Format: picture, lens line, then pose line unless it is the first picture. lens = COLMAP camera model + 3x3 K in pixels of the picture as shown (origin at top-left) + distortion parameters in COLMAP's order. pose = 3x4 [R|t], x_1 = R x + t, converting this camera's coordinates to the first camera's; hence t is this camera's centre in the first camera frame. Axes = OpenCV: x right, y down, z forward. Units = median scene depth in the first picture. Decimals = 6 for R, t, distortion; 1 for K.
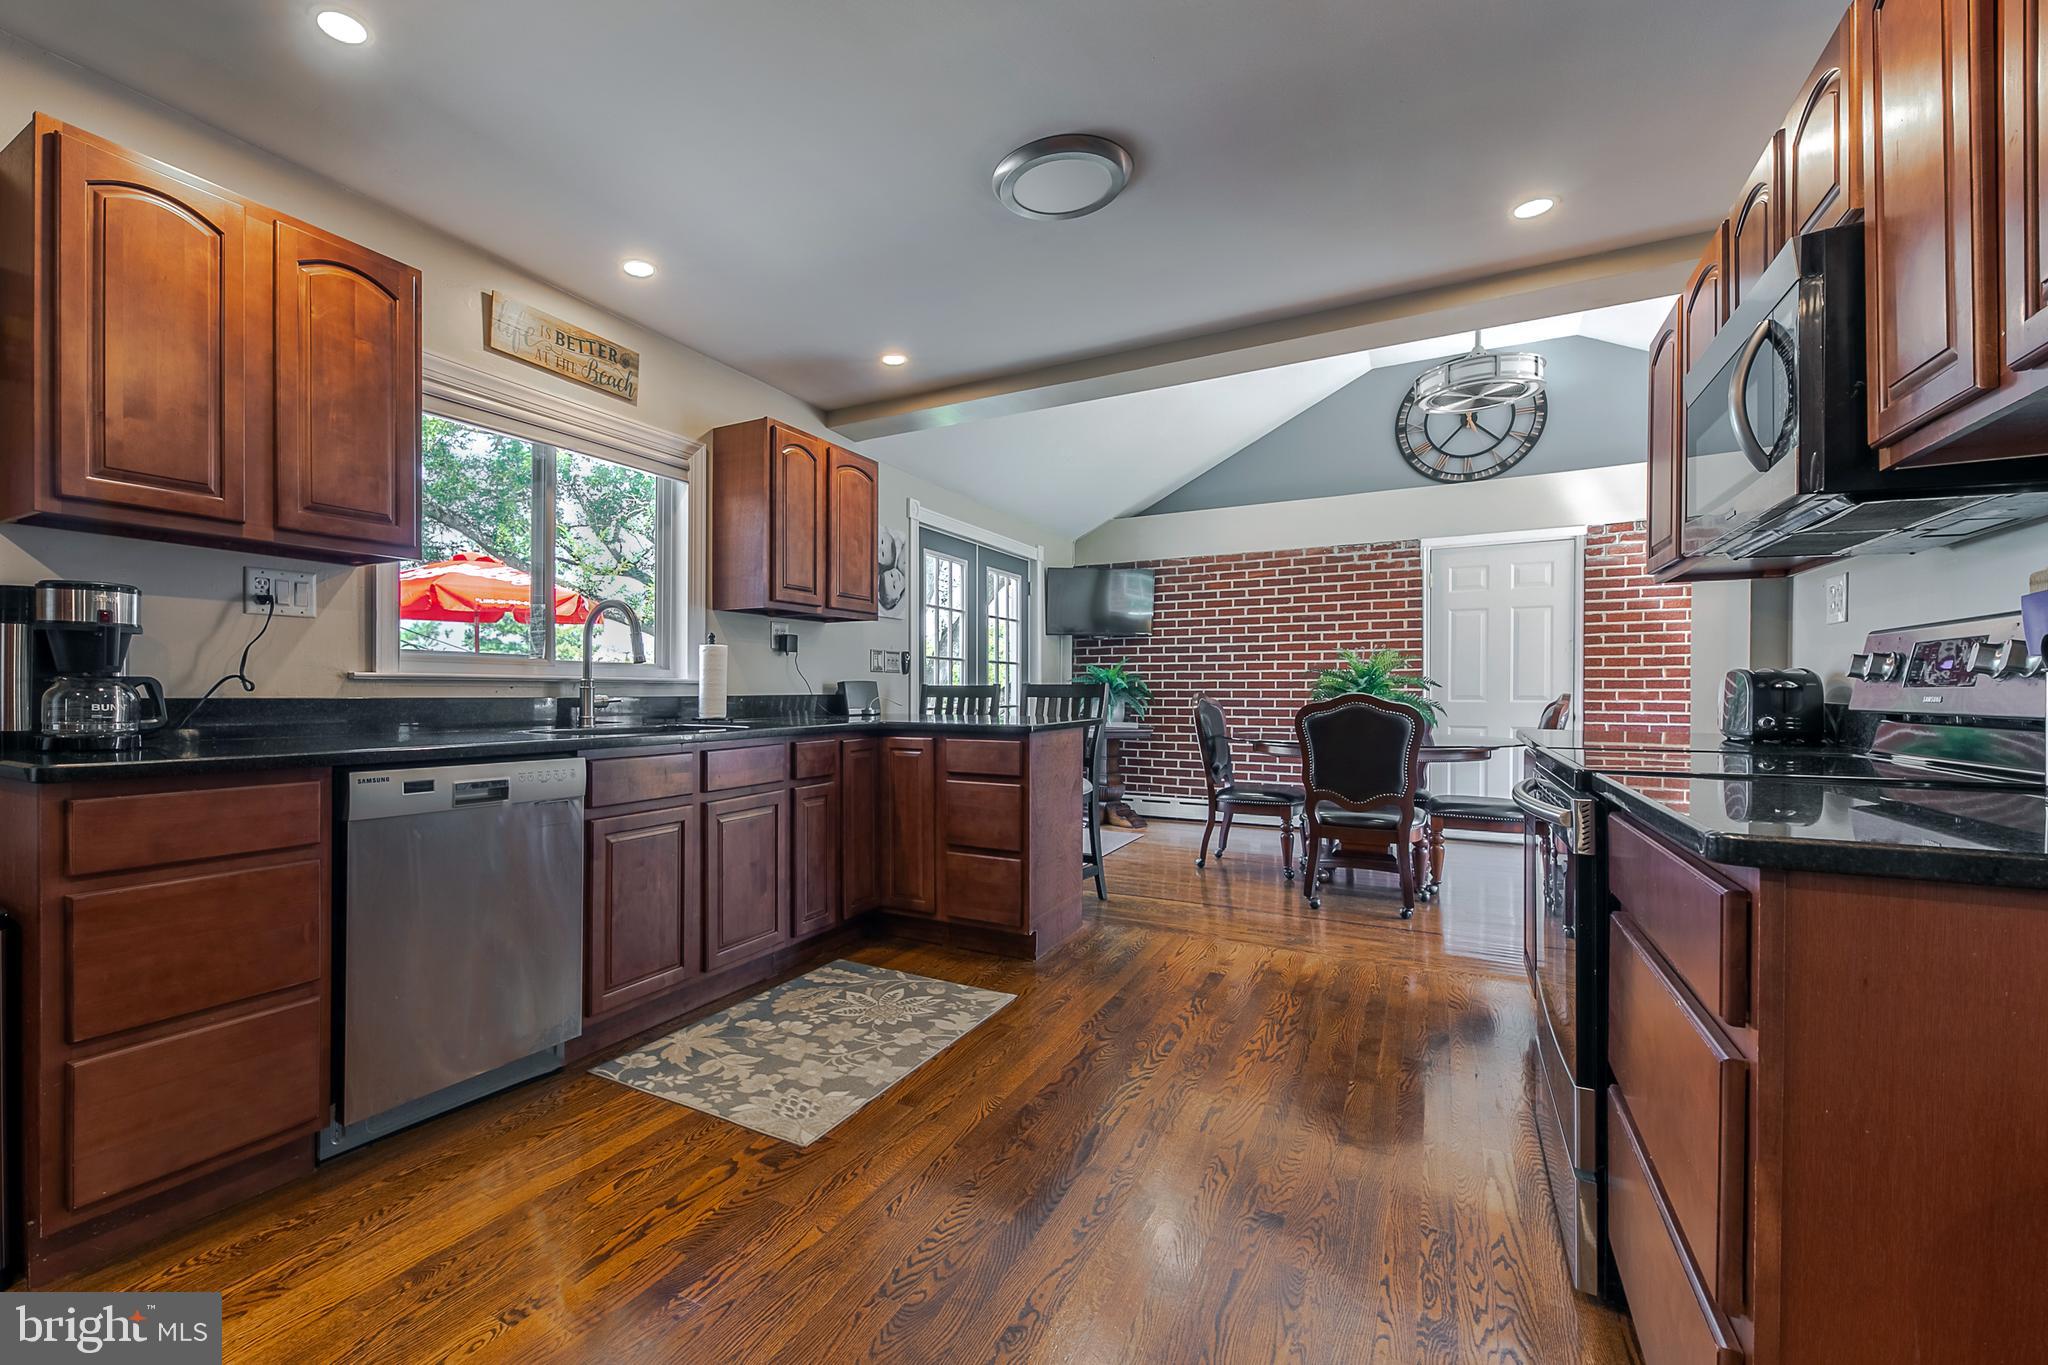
lens RADIAL K [[862.2, 0, 890.3], [0, 862.2, 696.0], [0, 0, 1]] dist [0.003272, -0.000201]
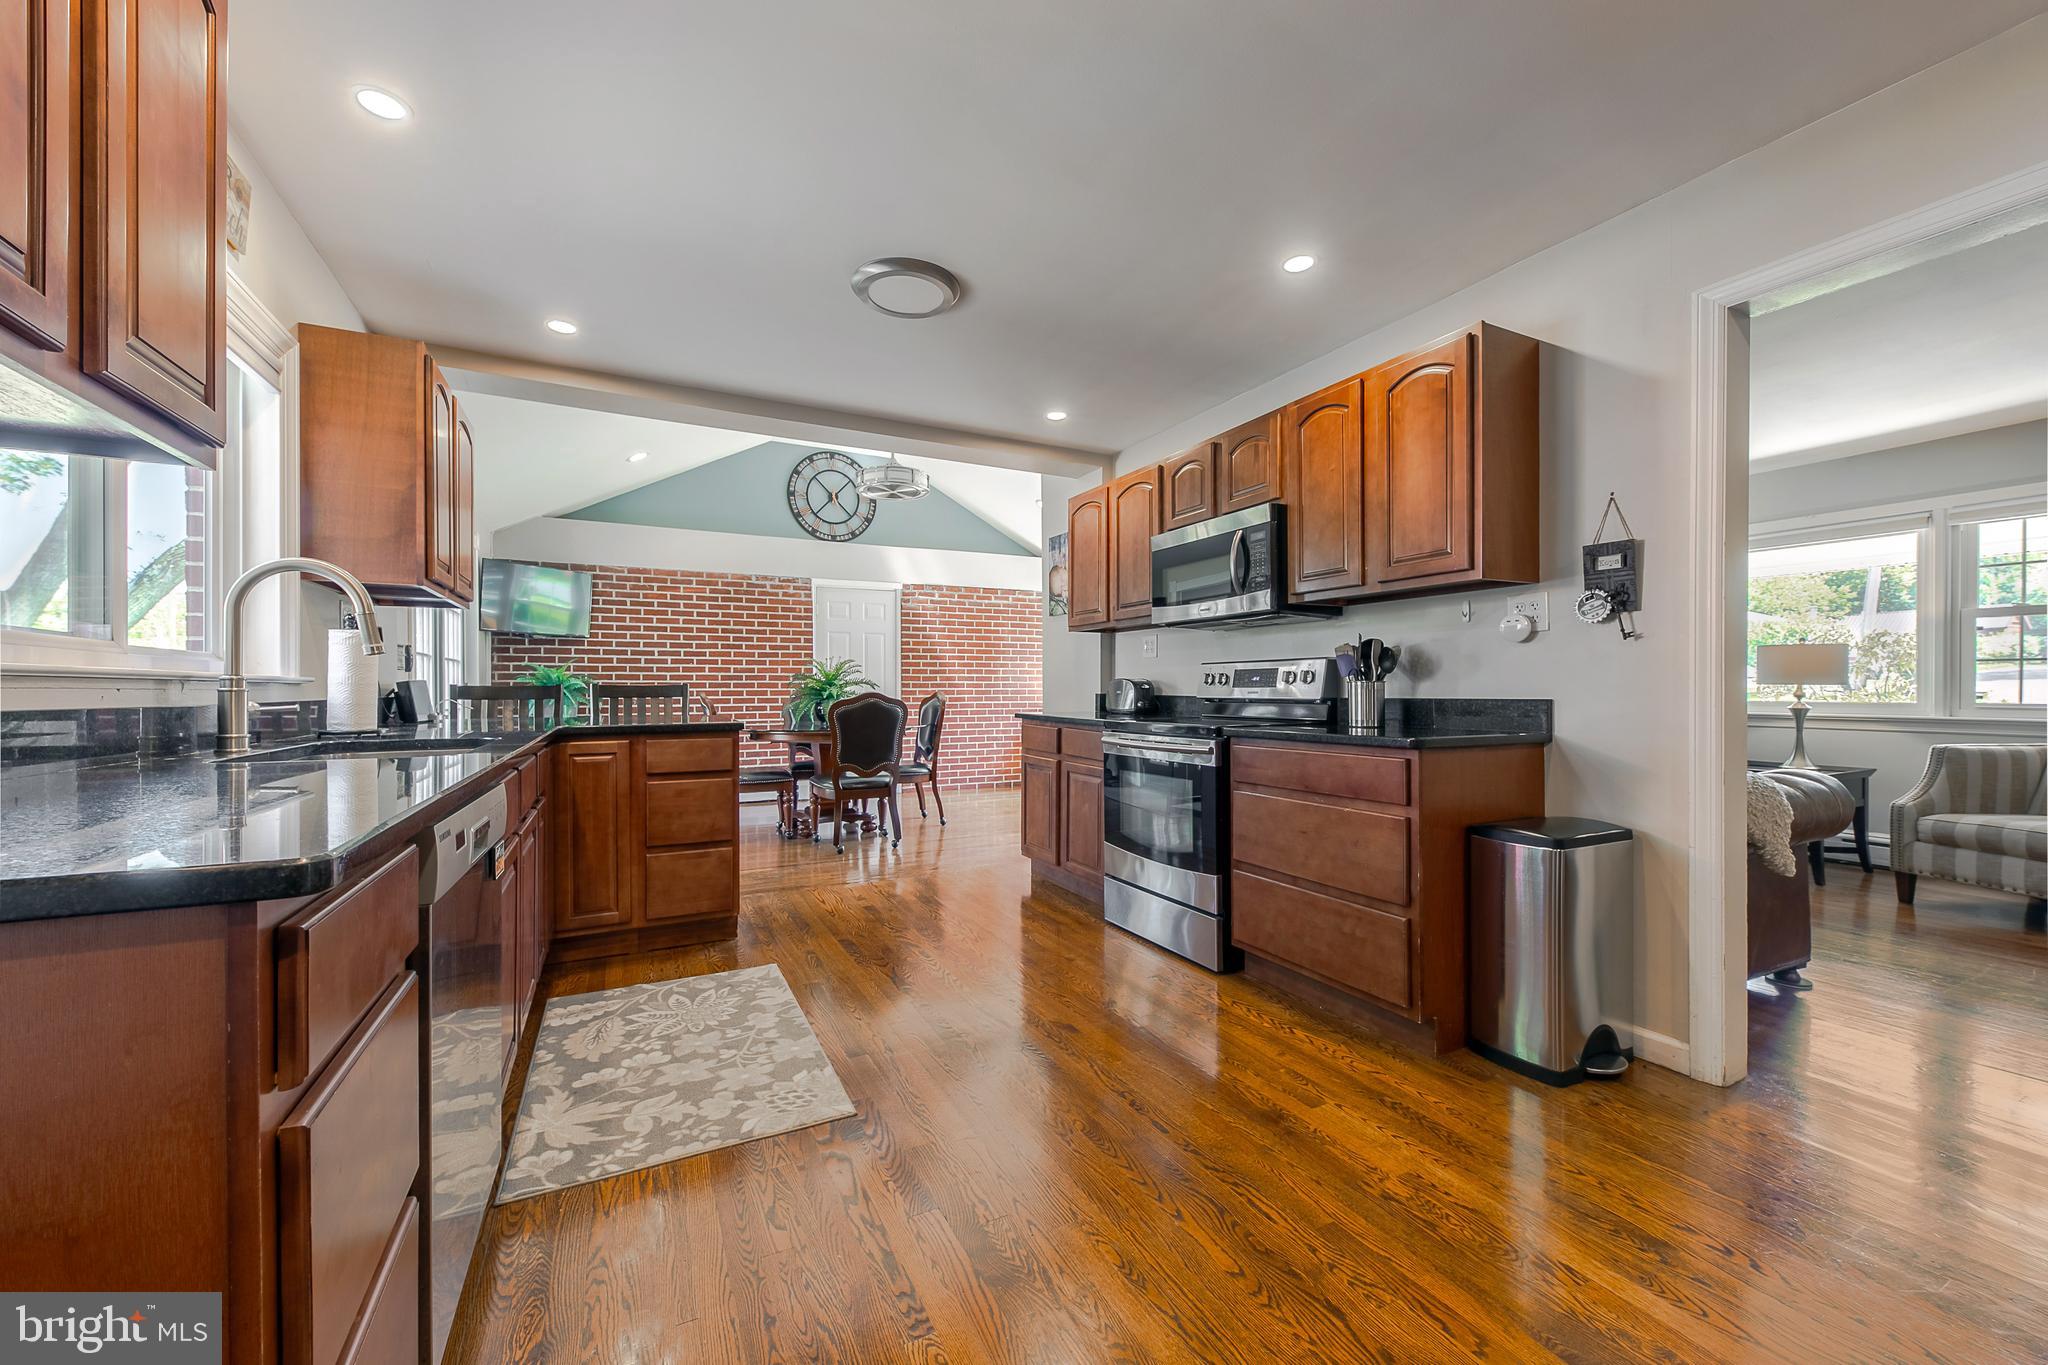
lens RADIAL K [[773.6, 0, 1000.7], [0, 773.6, 686.9], [0, 0, 1]] dist [0.015201, -0.005542]
pose [[0.532292, -0.000086, 0.846561, -0.524525], [0.008816, 0.999946, -0.005441, -0.002991], [-0.846515, 0.010359, 0.532264, 0.205350]]
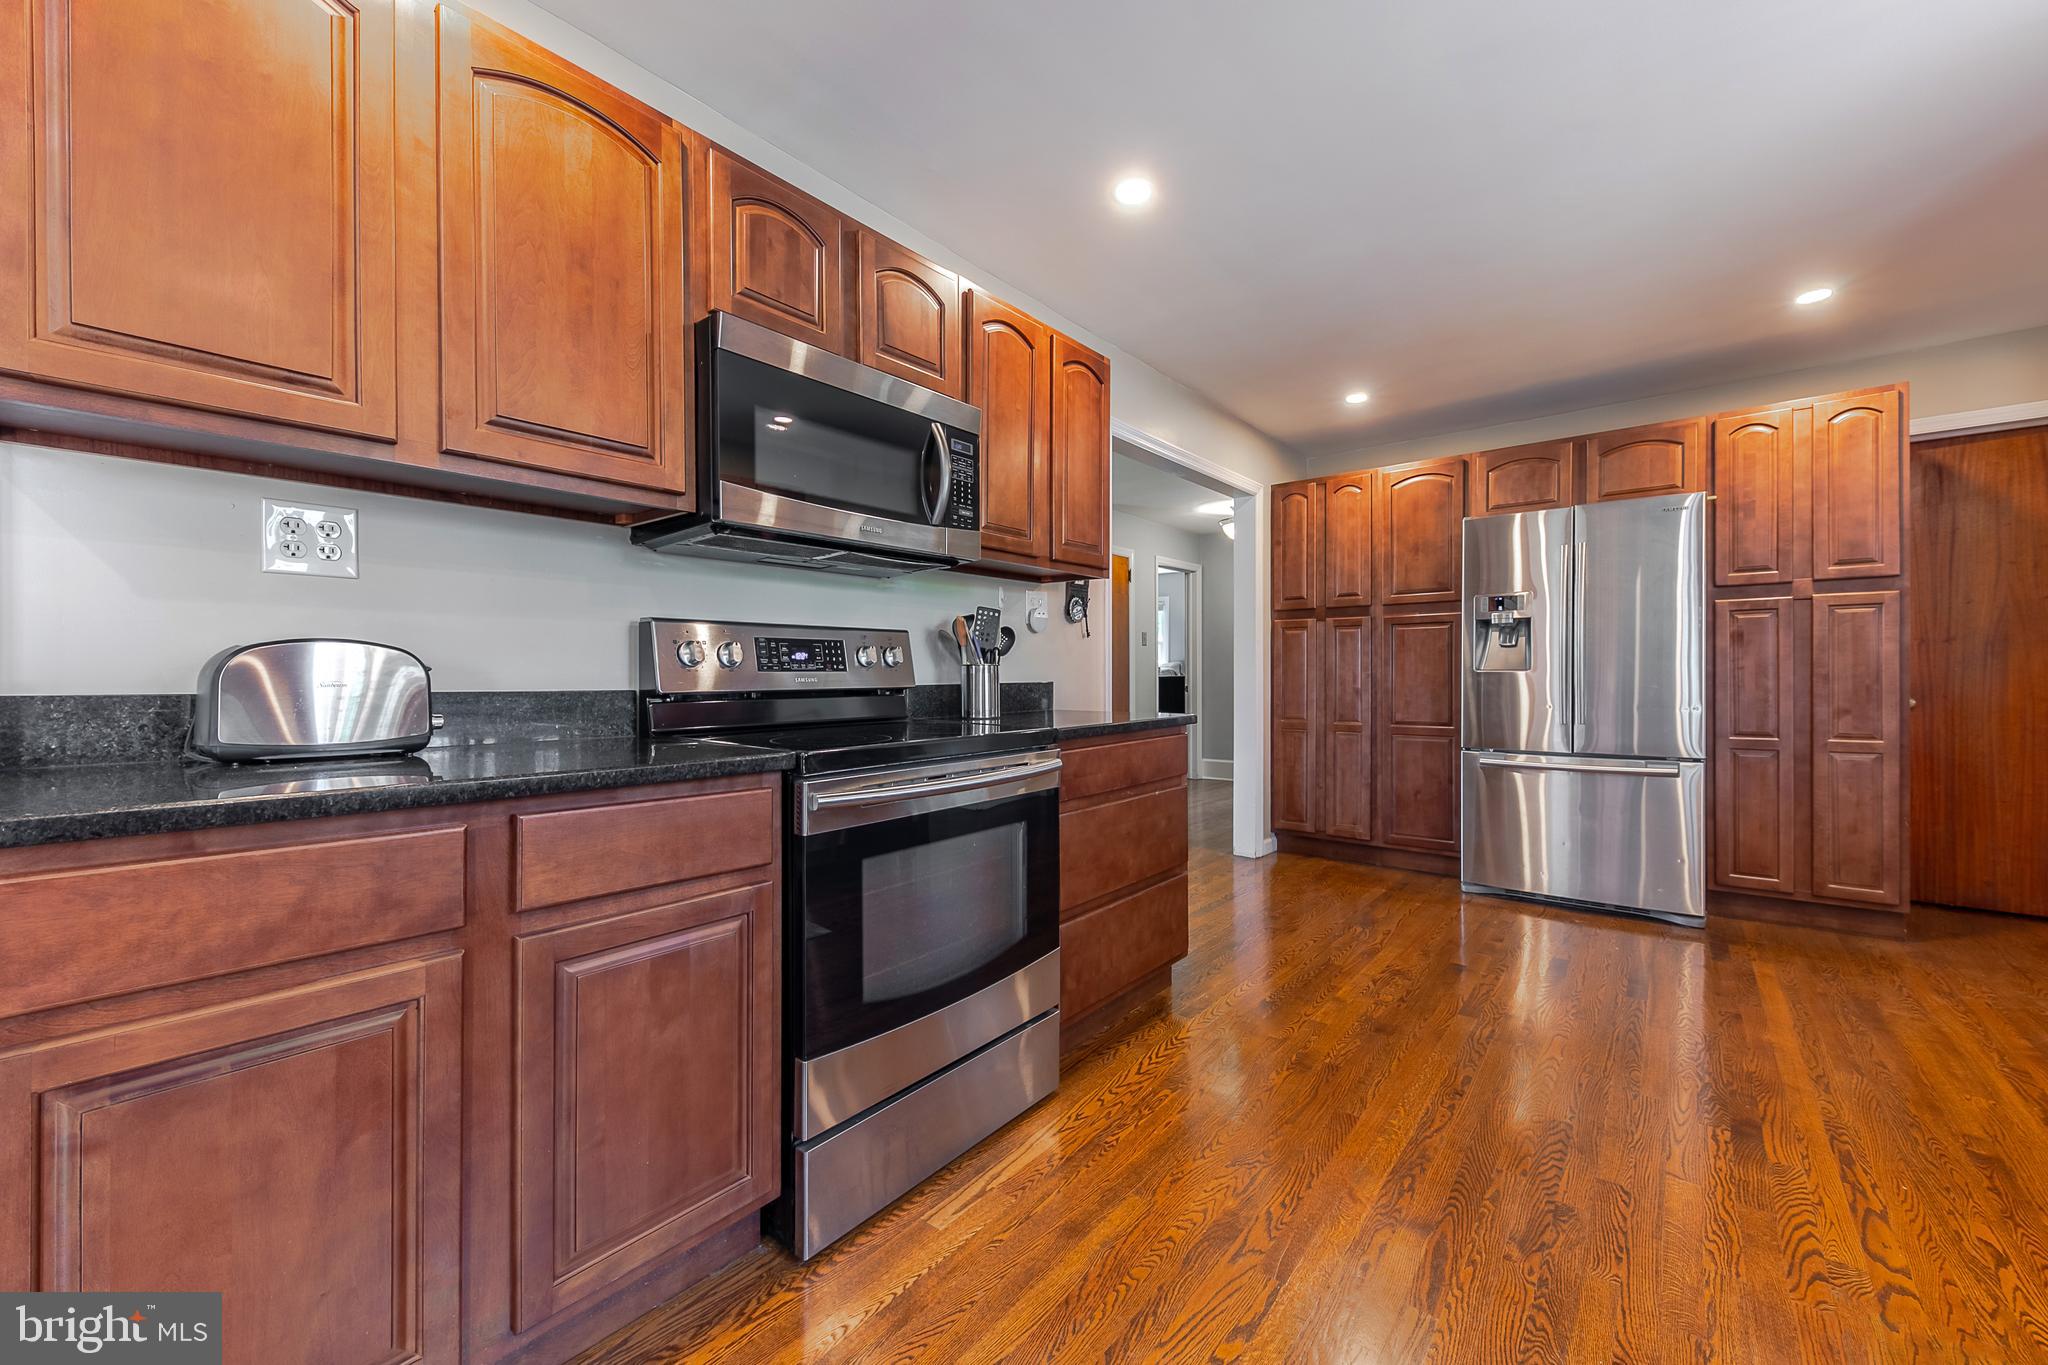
lens RADIAL K [[793.8, 0, 1024.0], [0, 793.8, 682.5], [0, 0, 1]] dist [-0.002676, -0.000469]
pose [[-0.992457, -0.000154, 0.122593, 0.328441], [0.001995, 0.999846, 0.017409, -0.005988], [-0.122576, 0.017522, -0.992304, 1.103474]]
